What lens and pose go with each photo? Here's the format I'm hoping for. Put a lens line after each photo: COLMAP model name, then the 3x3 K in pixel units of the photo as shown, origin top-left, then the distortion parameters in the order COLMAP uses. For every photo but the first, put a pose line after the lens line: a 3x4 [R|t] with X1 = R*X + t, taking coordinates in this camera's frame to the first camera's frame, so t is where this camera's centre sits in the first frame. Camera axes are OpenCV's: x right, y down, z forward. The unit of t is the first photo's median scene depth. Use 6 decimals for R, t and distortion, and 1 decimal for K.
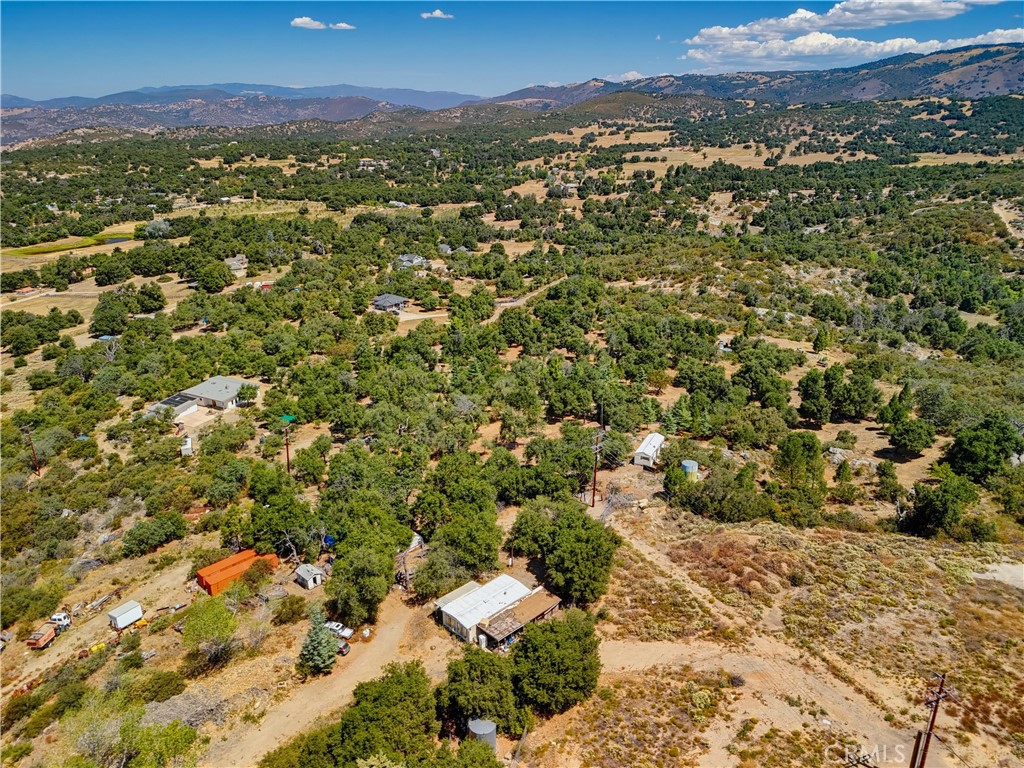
lens RADIAL K [[759.1, 0, 511.6], [0, 759.1, 376.5], [0, 0, 1]] dist [0.070402, -0.069412]
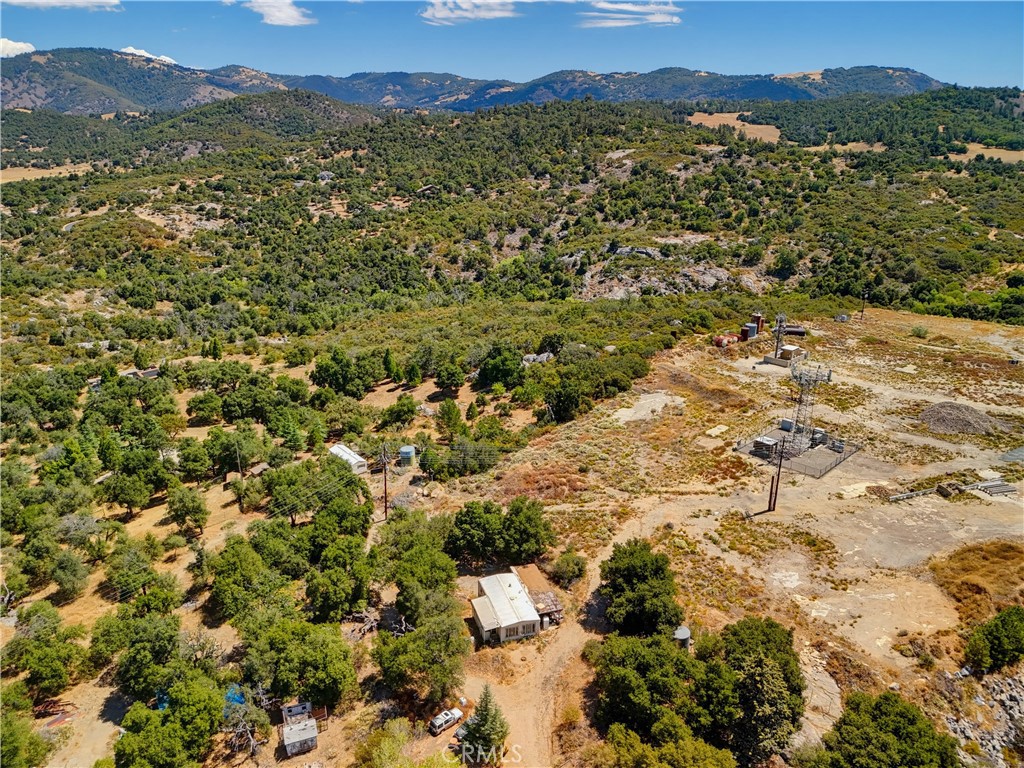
lens RADIAL K [[759.1, 0, 510.2], [0, 759.1, 375.4], [0, 0, 1]] dist [0.070402, -0.069412]
pose [[0.429944, -0.286185, 0.856298, -0.691590], [0.301593, 0.939477, 0.162556, -0.134873], [-0.850994, 0.188363, 0.490234, 0.353380]]
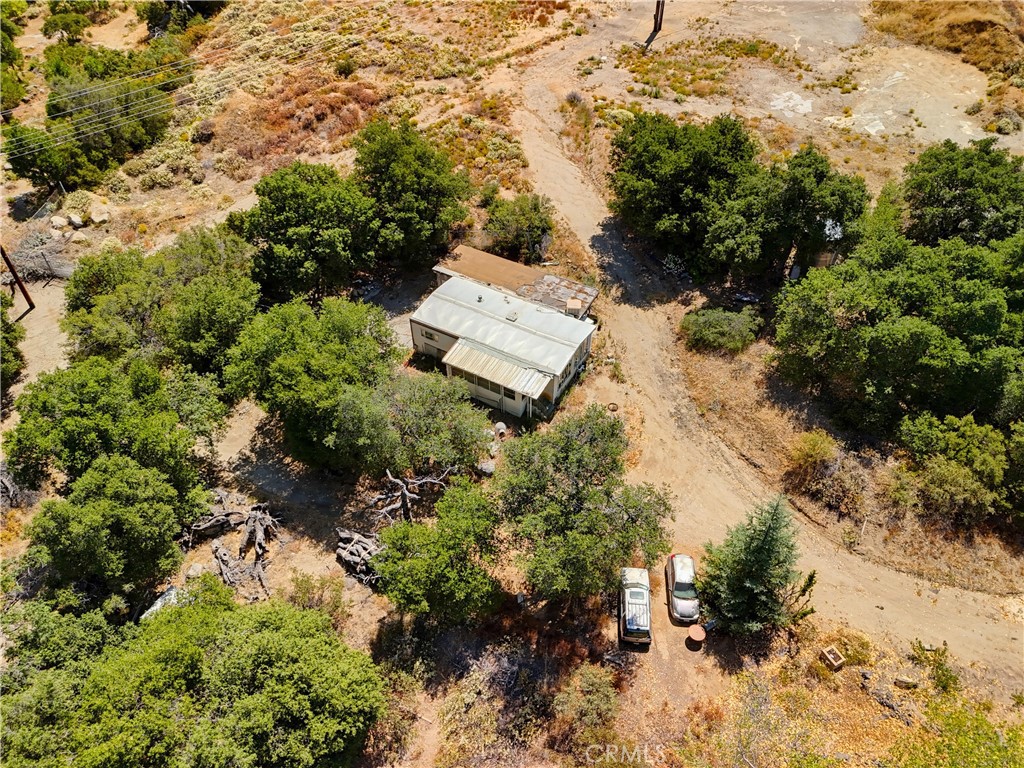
lens RADIAL K [[759.1, 0, 512.0], [0, 759.1, 385.3], [0, 0, 1]] dist [0.070402, -0.069412]
pose [[-0.284802, -0.674667, 0.680964, -0.329843], [0.337361, 0.594392, 0.729990, -0.035831], [-0.897260, 0.437634, 0.058323, 0.811697]]
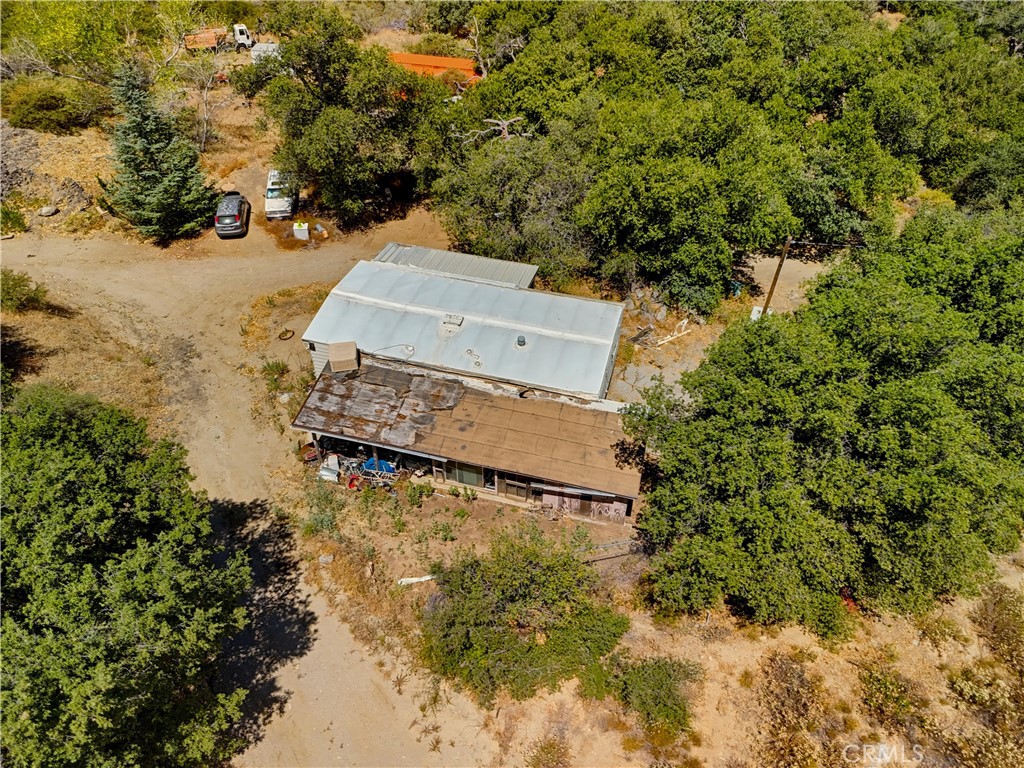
lens RADIAL K [[759.1, 0, 513.9], [0, 759.1, 385.8], [0, 0, 1]] dist [0.070402, -0.069412]
pose [[0.516181, 0.585850, -0.624769, 0.140371], [-0.305658, 0.807434, 0.504602, 0.133442], [0.800081, -0.069500, 0.595852, 0.694114]]
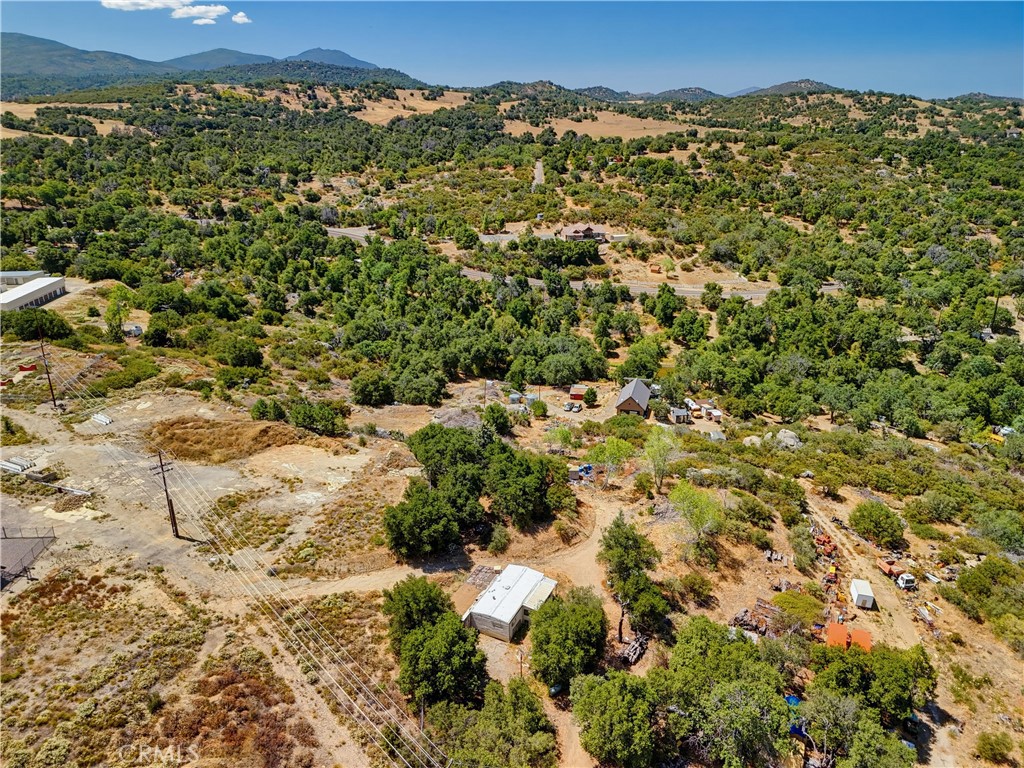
lens RADIAL K [[759.1, 0, 512.8], [0, 759.1, 381.4], [0, 0, 1]] dist [0.070402, -0.069412]
pose [[-0.934533, 0.134425, -0.329510, 0.210618], [-0.117893, 0.756691, 0.643056, -0.462411], [0.335780, 0.639804, -0.691305, 1.251332]]
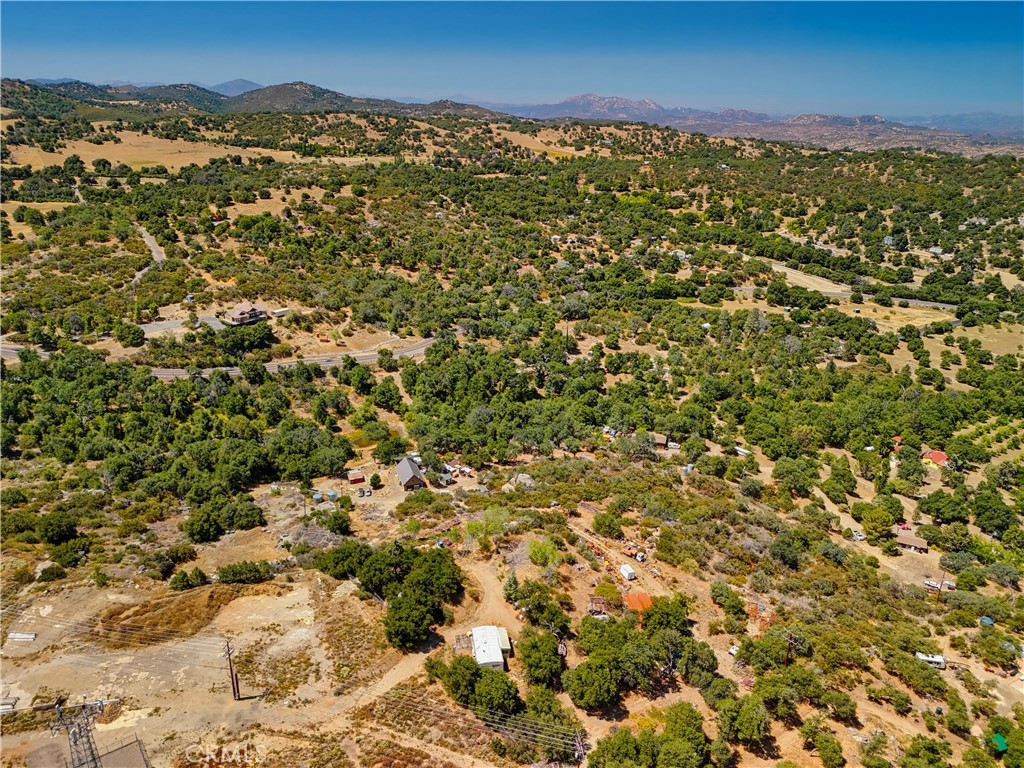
lens RADIAL K [[759.1, 0, 512.0], [0, 759.1, 387.6], [0, 0, 1]] dist [0.070402, -0.069412]
pose [[-0.564075, 0.297739, -0.770176, 0.851192], [-0.309935, 0.788187, 0.531697, -0.844940], [0.765350, 0.538621, -0.352316, 1.089745]]
